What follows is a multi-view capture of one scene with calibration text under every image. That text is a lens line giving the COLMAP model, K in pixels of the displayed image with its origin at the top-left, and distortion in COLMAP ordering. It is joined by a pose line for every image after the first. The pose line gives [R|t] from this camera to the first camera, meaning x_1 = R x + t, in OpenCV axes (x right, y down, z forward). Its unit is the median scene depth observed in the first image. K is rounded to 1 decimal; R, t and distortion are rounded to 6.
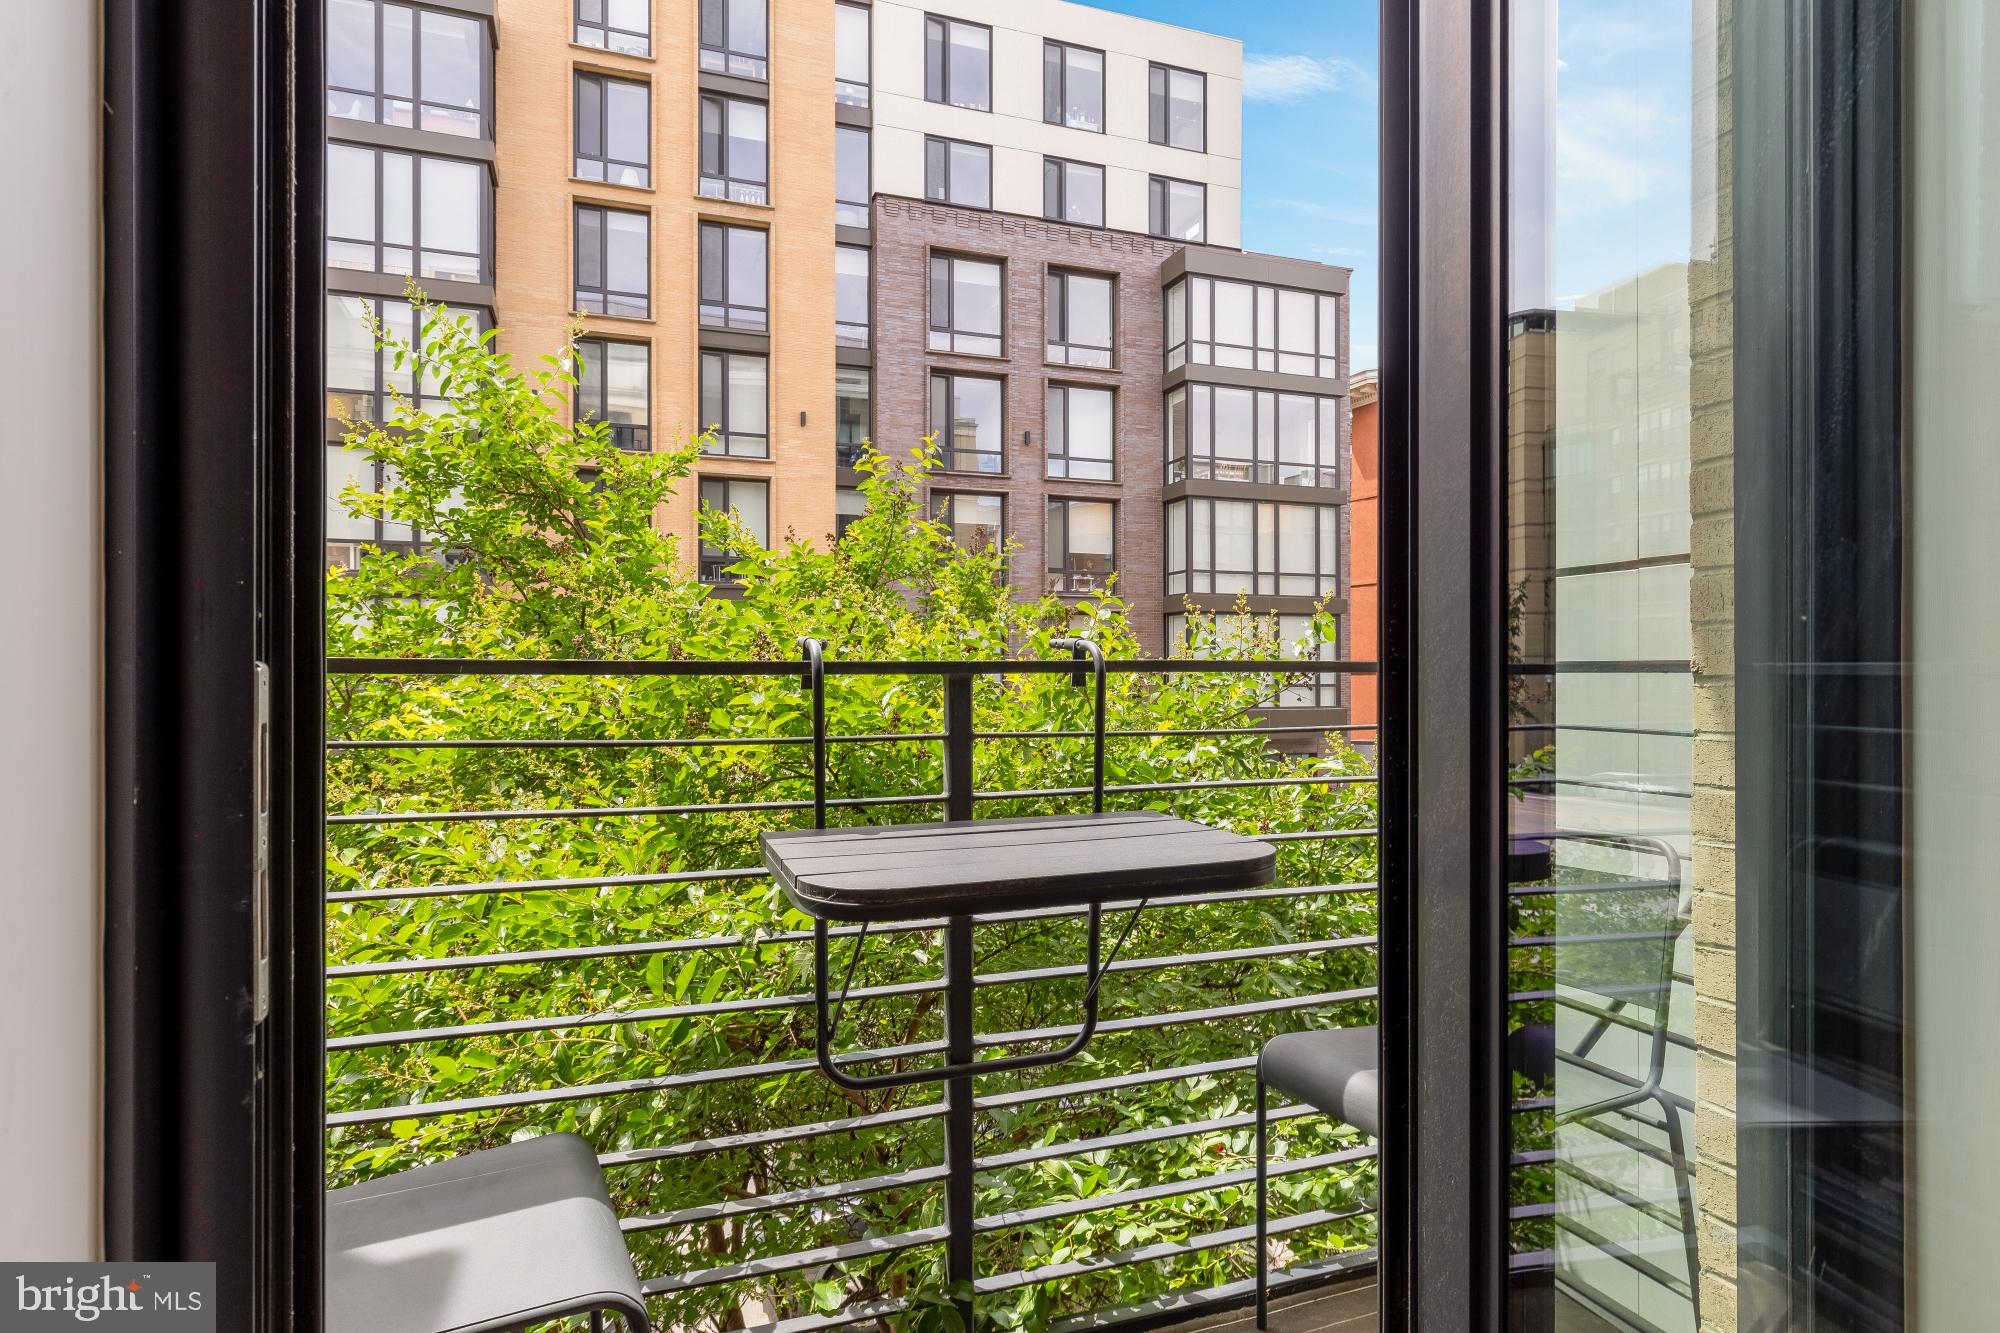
lens RADIAL K [[896.4, 0, 996.2], [0, 896.4, 670.6], [0, 0, 1]] dist [0.007229, -0.003299]
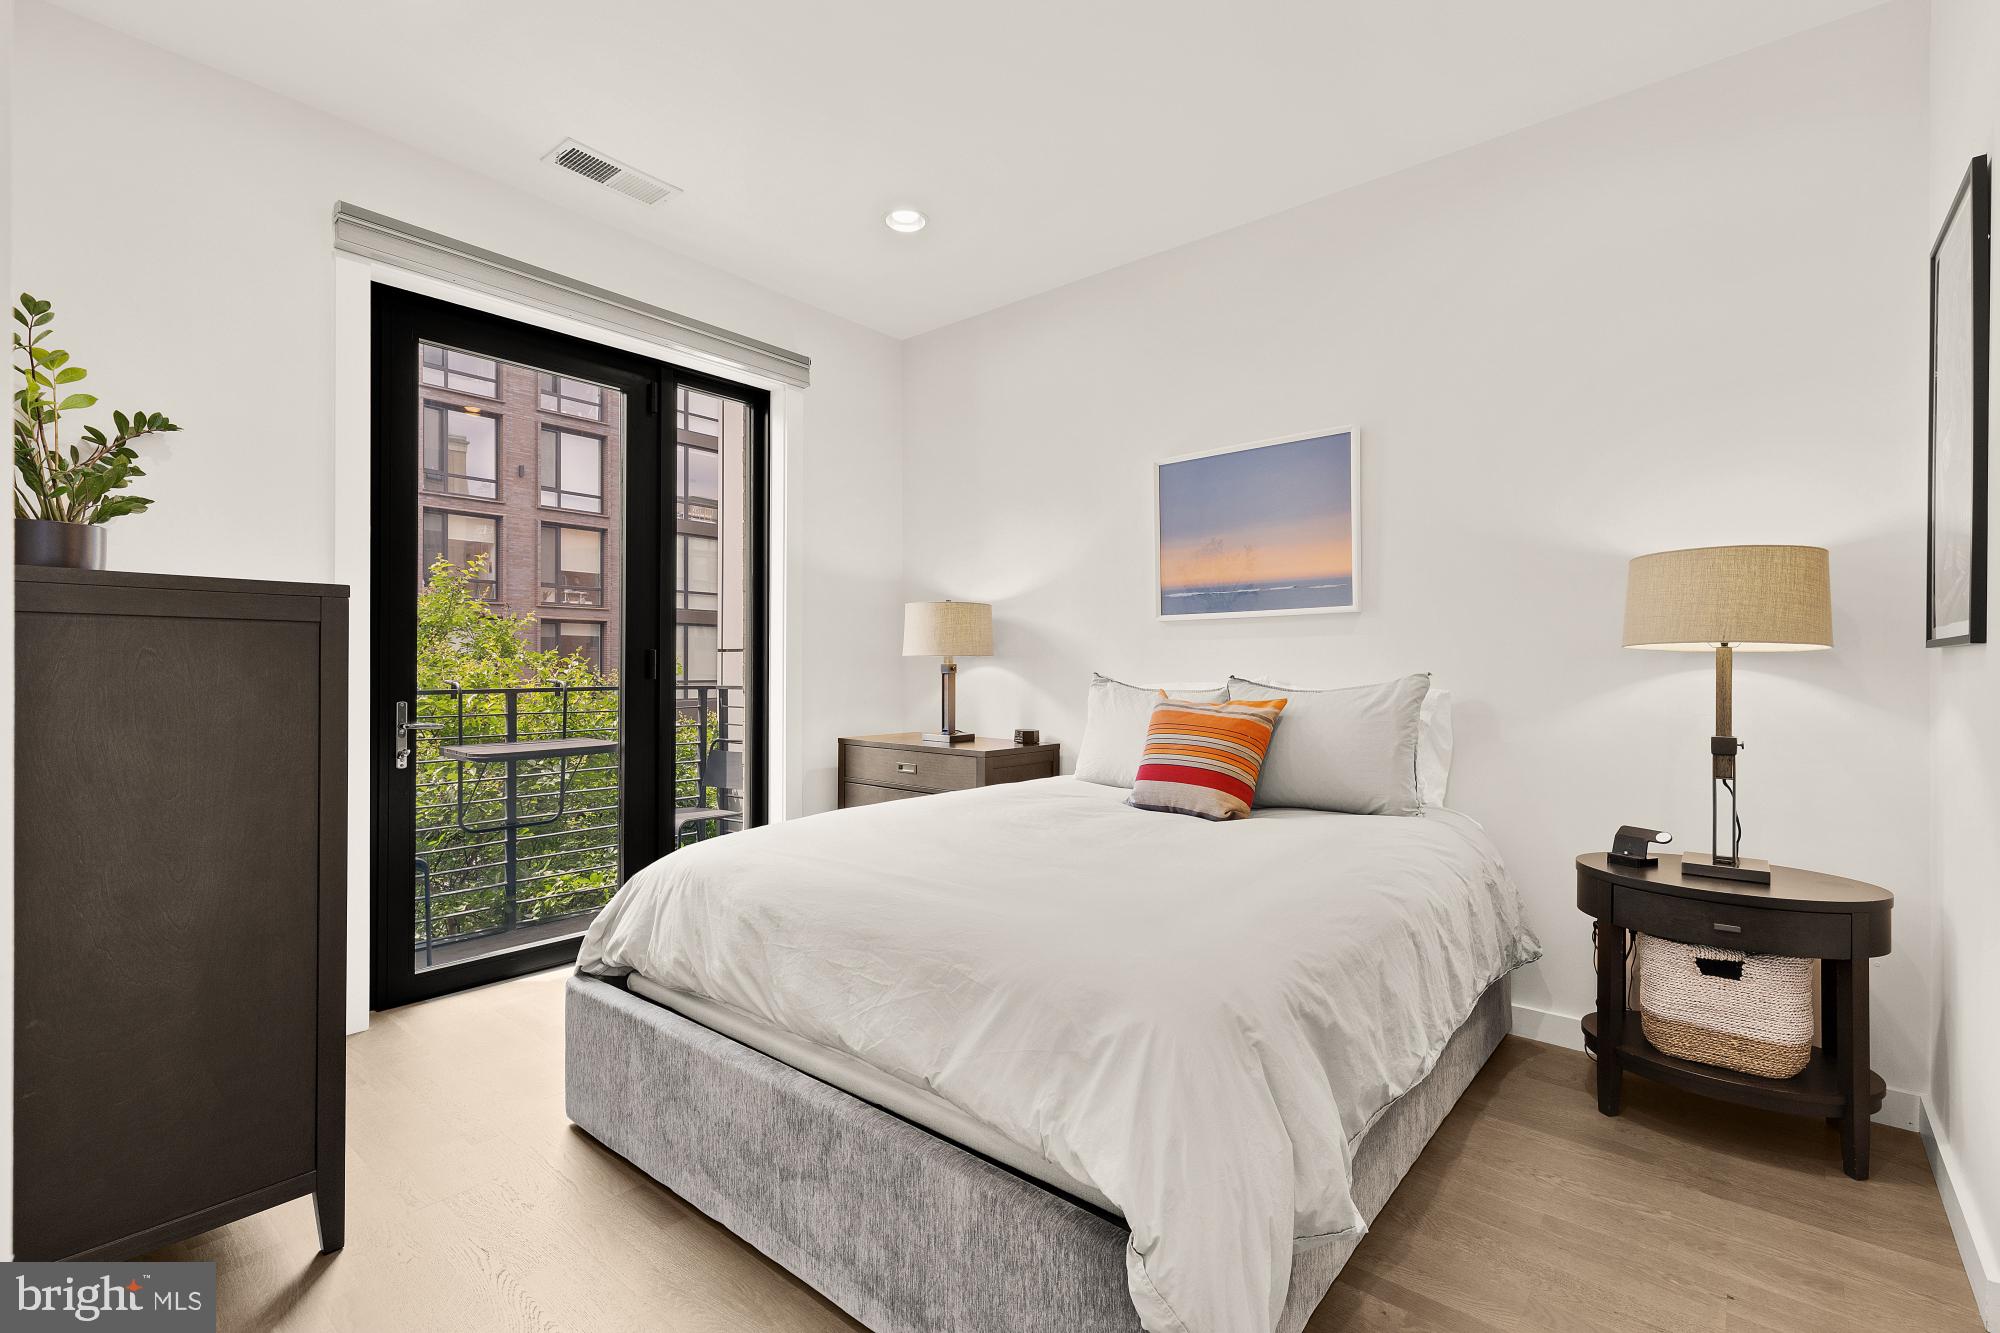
lens RADIAL K [[896.4, 0, 992.2], [0, 896.4, 666.0], [0, 0, 1]] dist [0.007229, -0.003299]
pose [[0.864916, 0.003017, 0.501907, -0.021344], [-0.006102, 0.999971, 0.004504, -0.014775], [-0.501879, -0.006959, 0.864910, -0.319869]]
